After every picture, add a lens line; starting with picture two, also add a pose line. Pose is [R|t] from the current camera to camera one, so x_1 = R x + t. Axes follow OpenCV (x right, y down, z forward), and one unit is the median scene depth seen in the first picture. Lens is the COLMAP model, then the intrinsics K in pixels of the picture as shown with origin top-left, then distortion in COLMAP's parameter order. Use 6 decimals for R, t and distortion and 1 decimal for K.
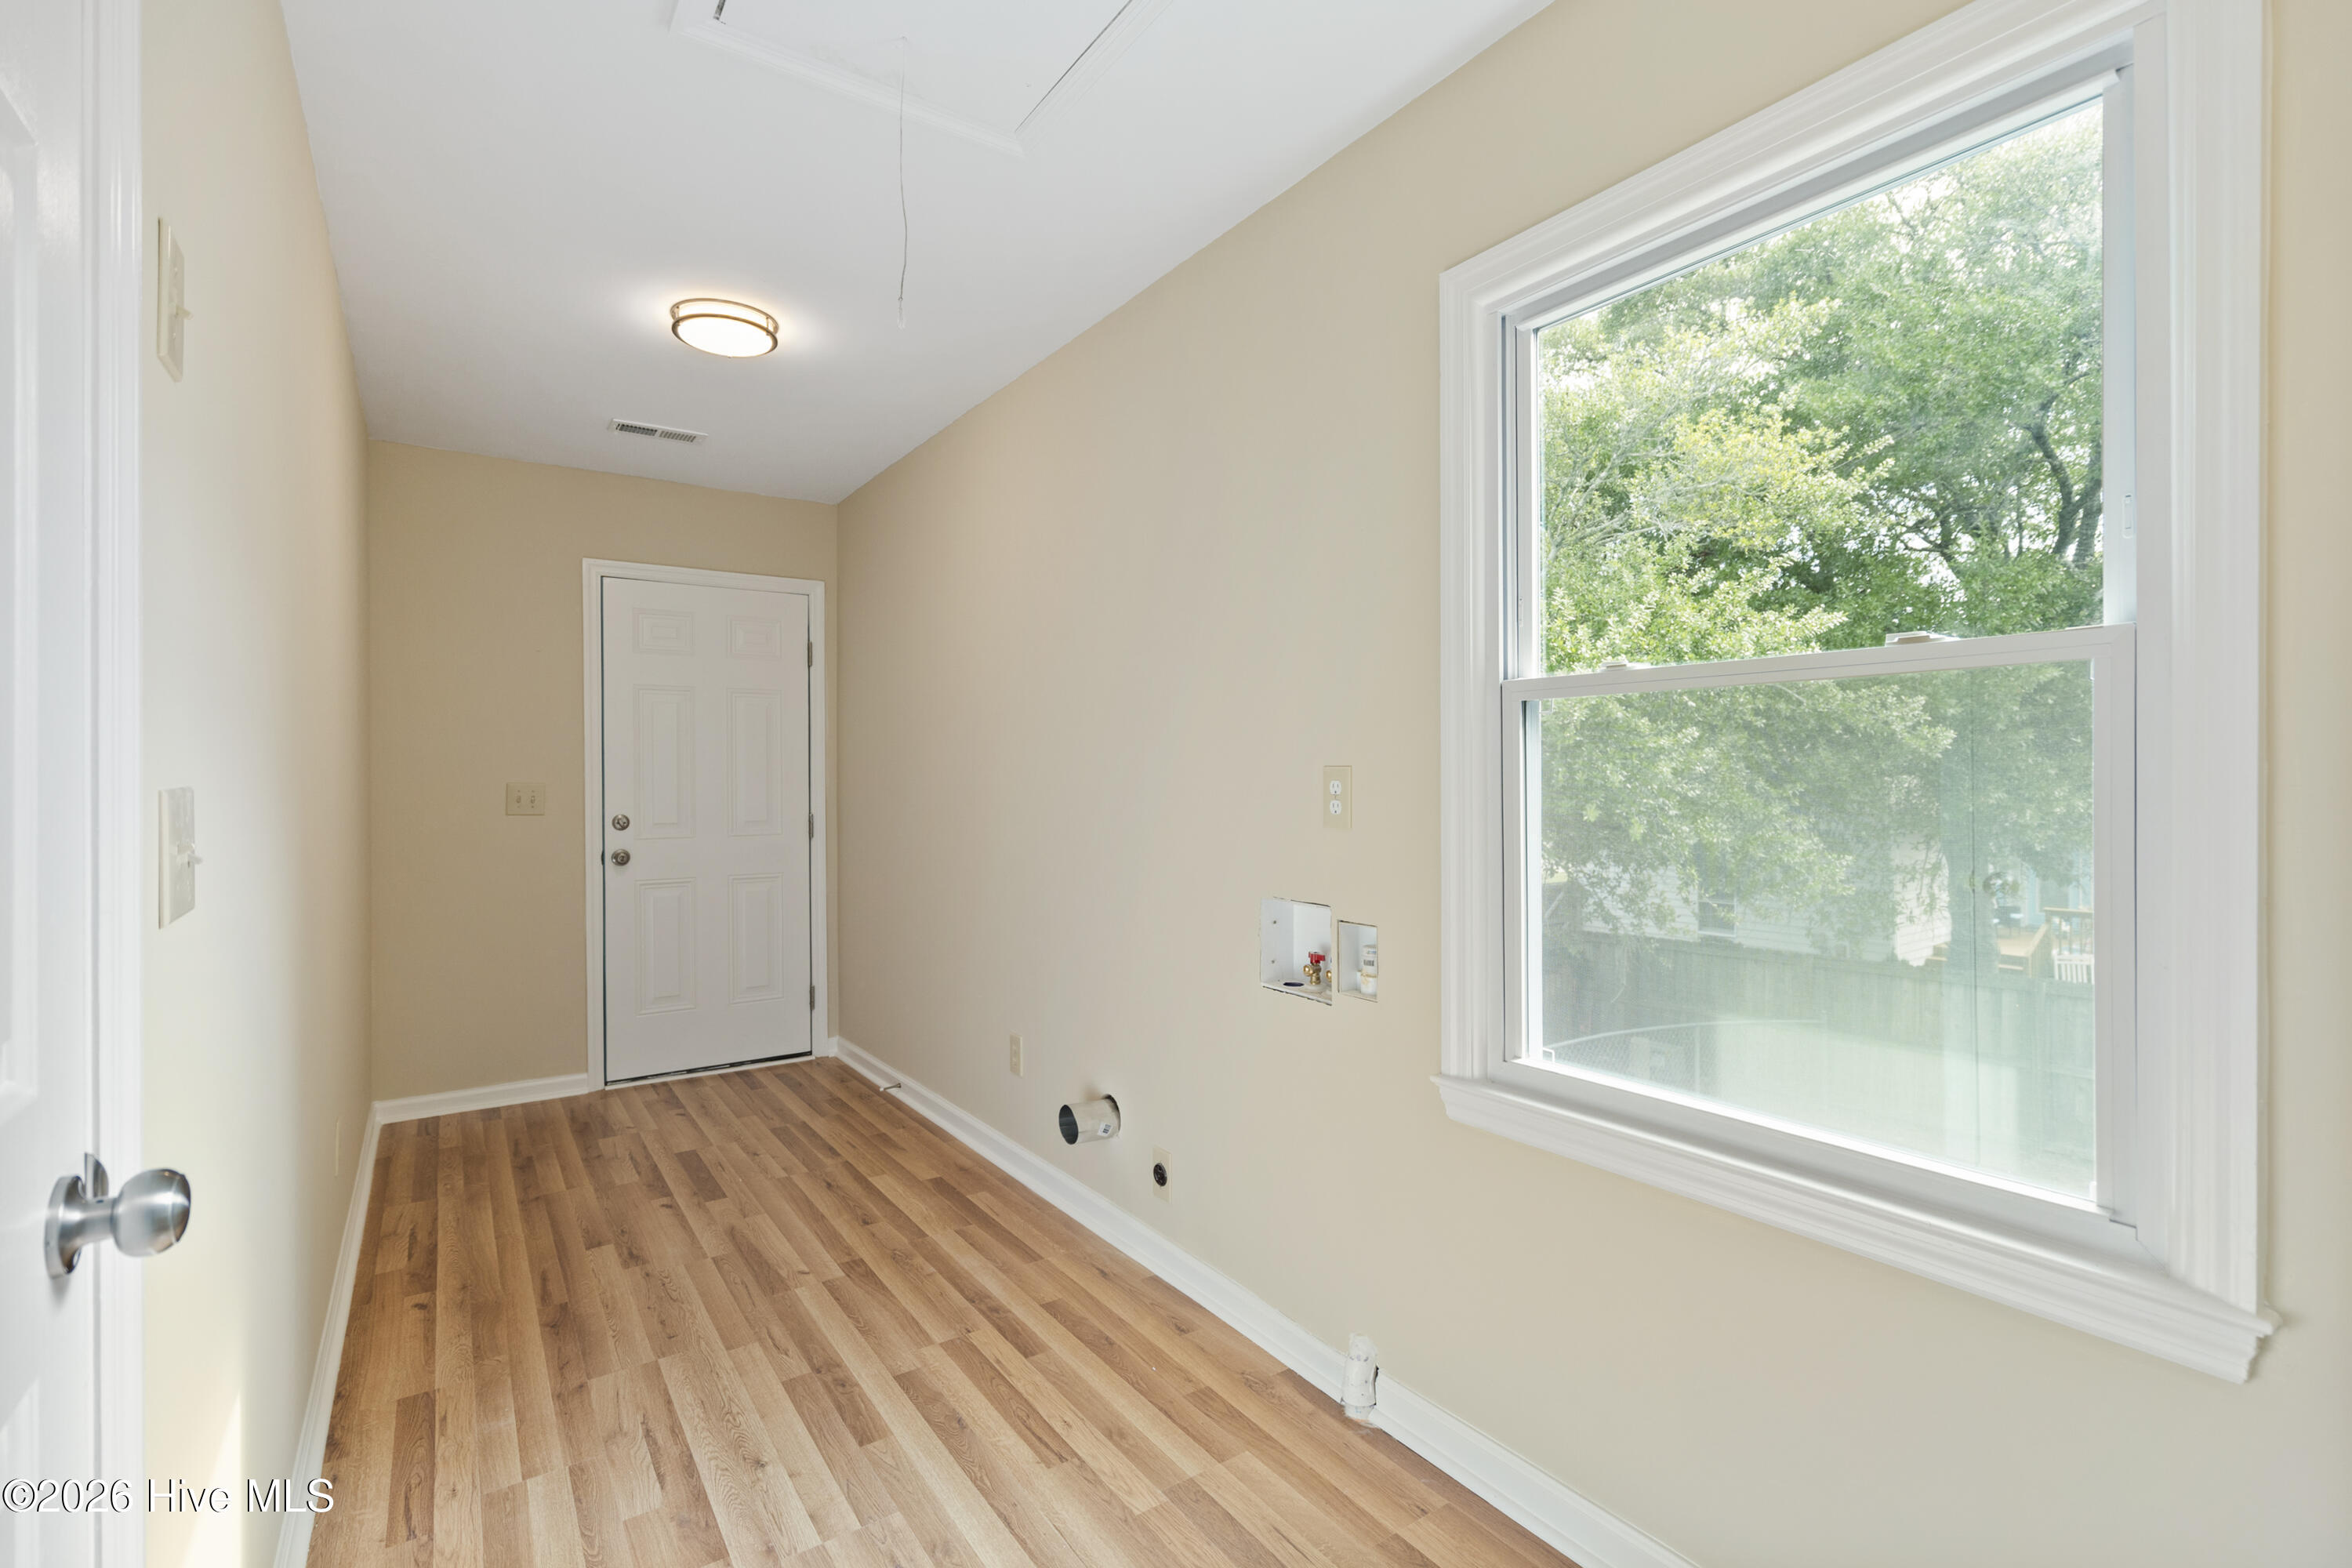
lens RADIAL K [[1054.3, 0, 1179.8], [0, 1054.3, 784.4], [0, 0, 1]] dist [-0.003362, -0.000585]
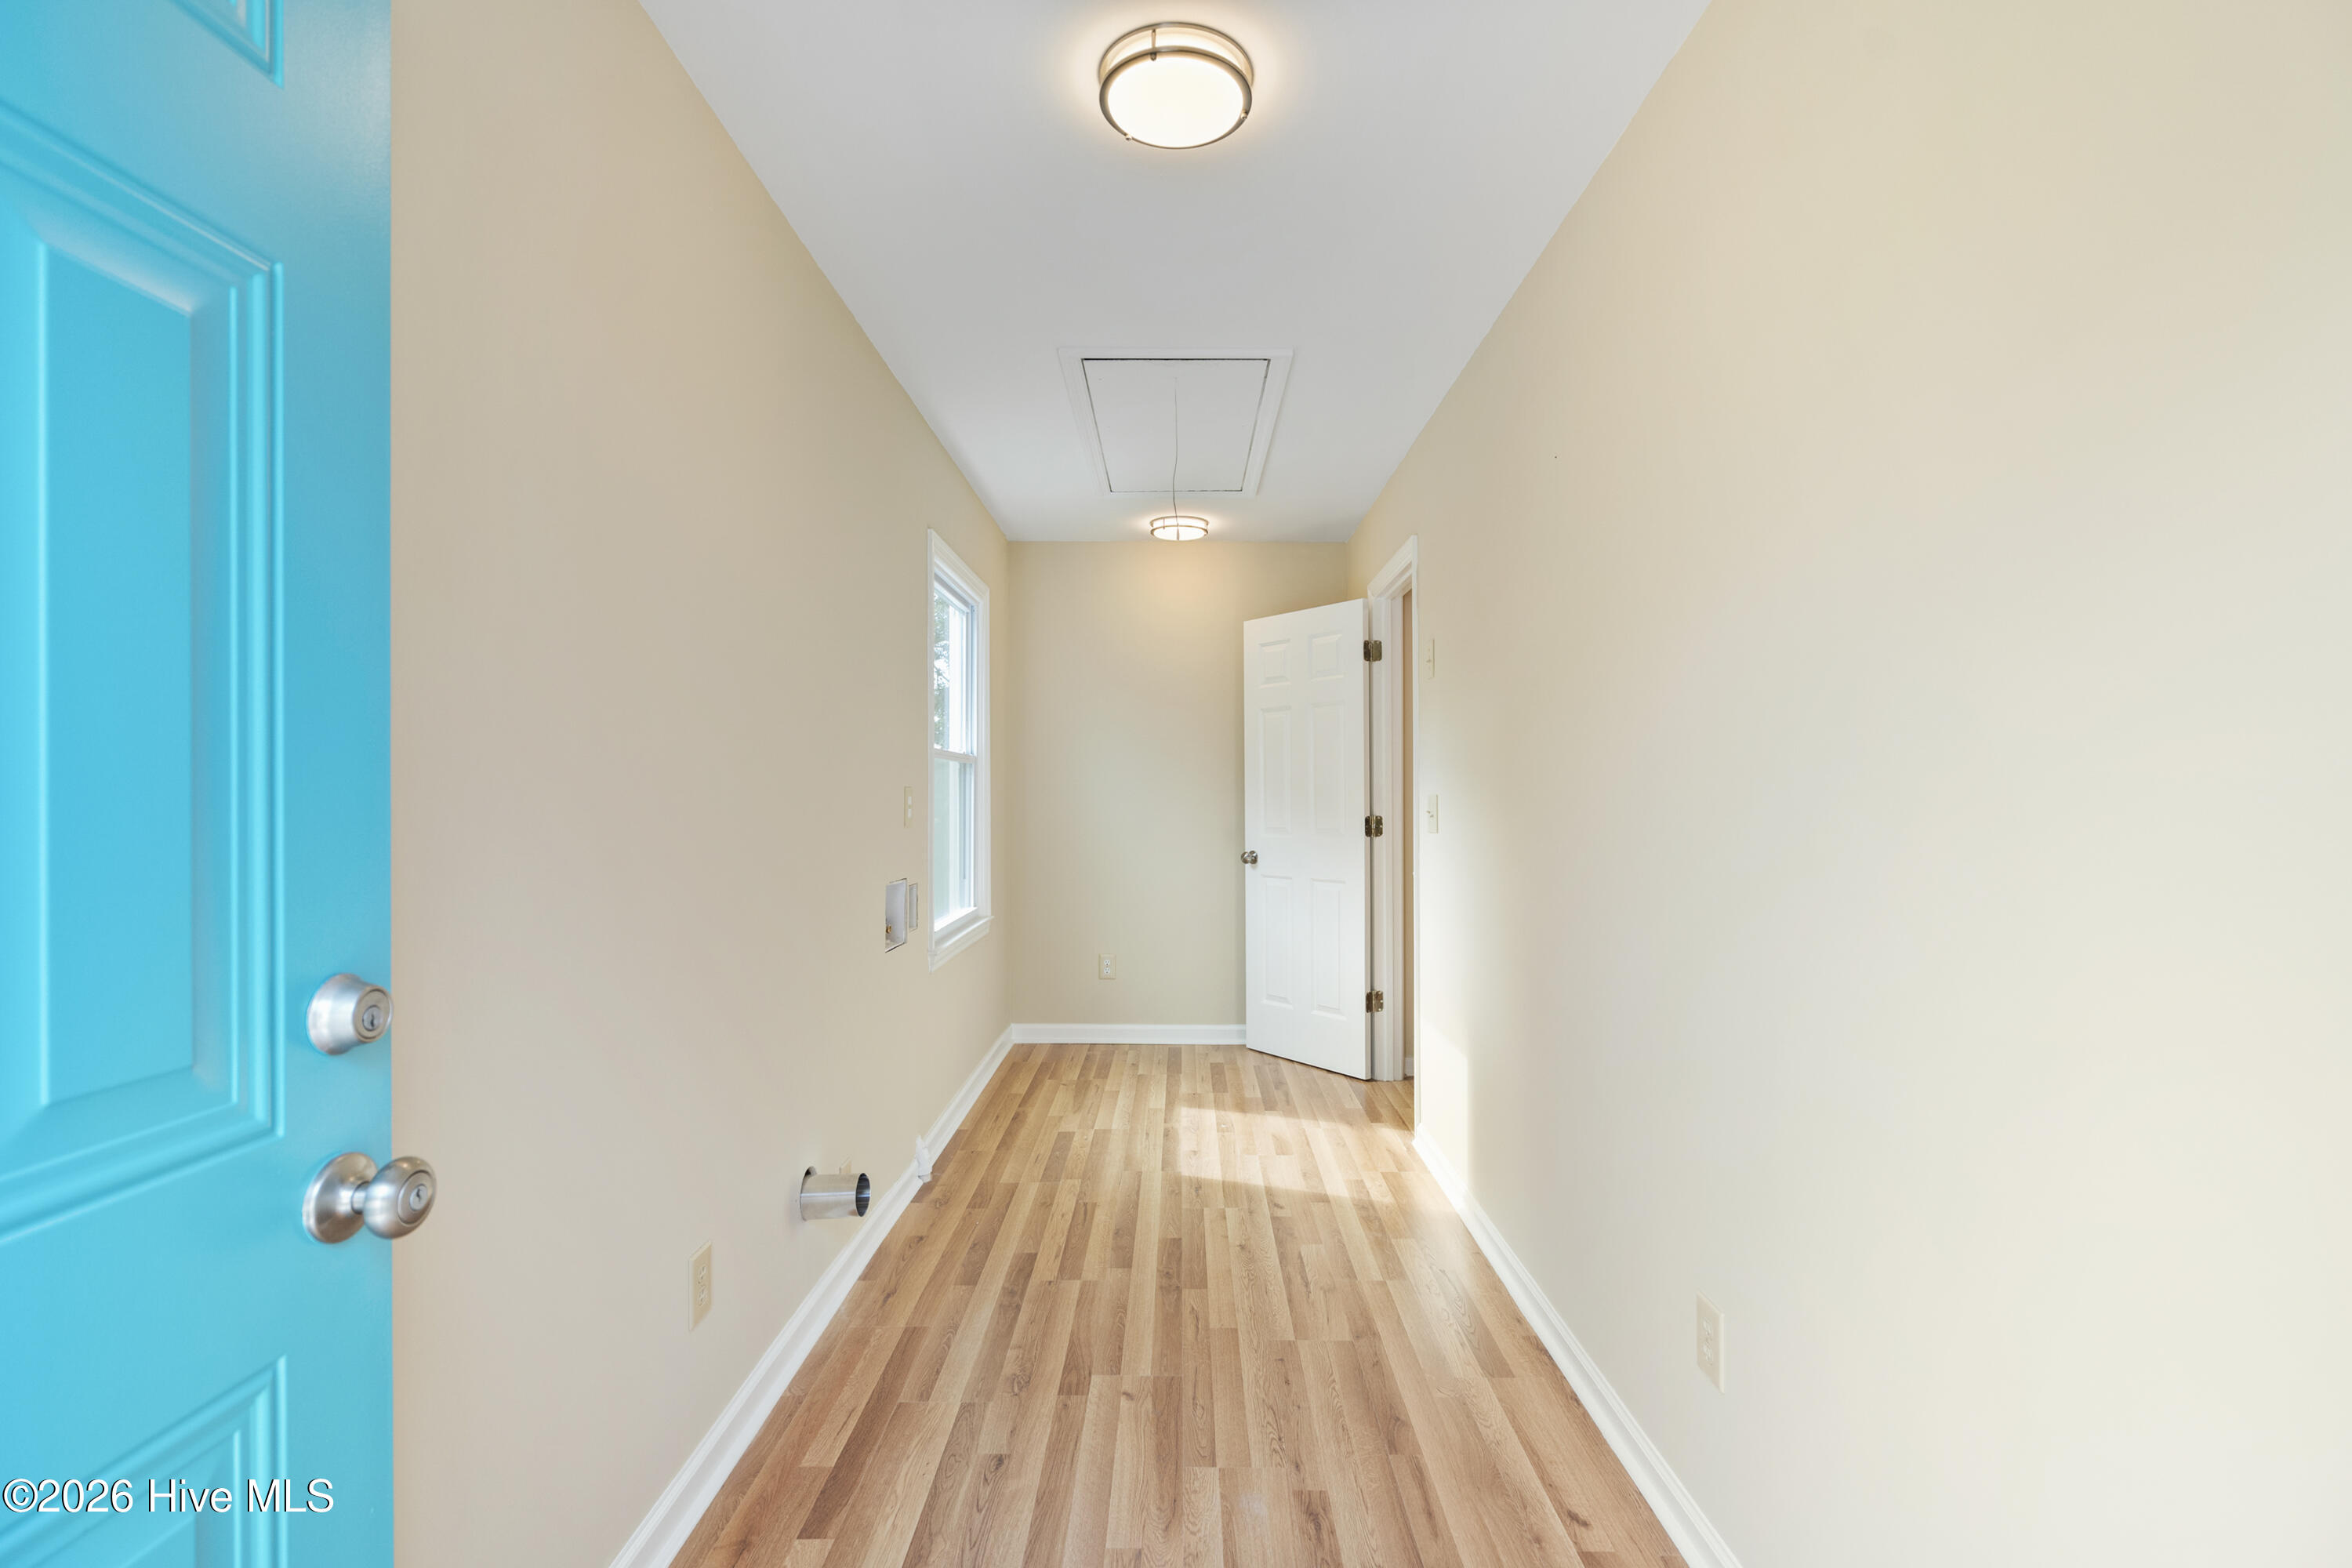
lens RADIAL K [[1054.3, 0, 1177.3], [0, 1054.3, 788.4], [0, 0, 1]] dist [-0.003362, -0.000585]
pose [[-0.817395, 0.008030, 0.576022, -0.989331], [0.006448, 0.999968, -0.004789, -0.004831], [-0.576041, -0.000200, -0.817420, 1.887232]]
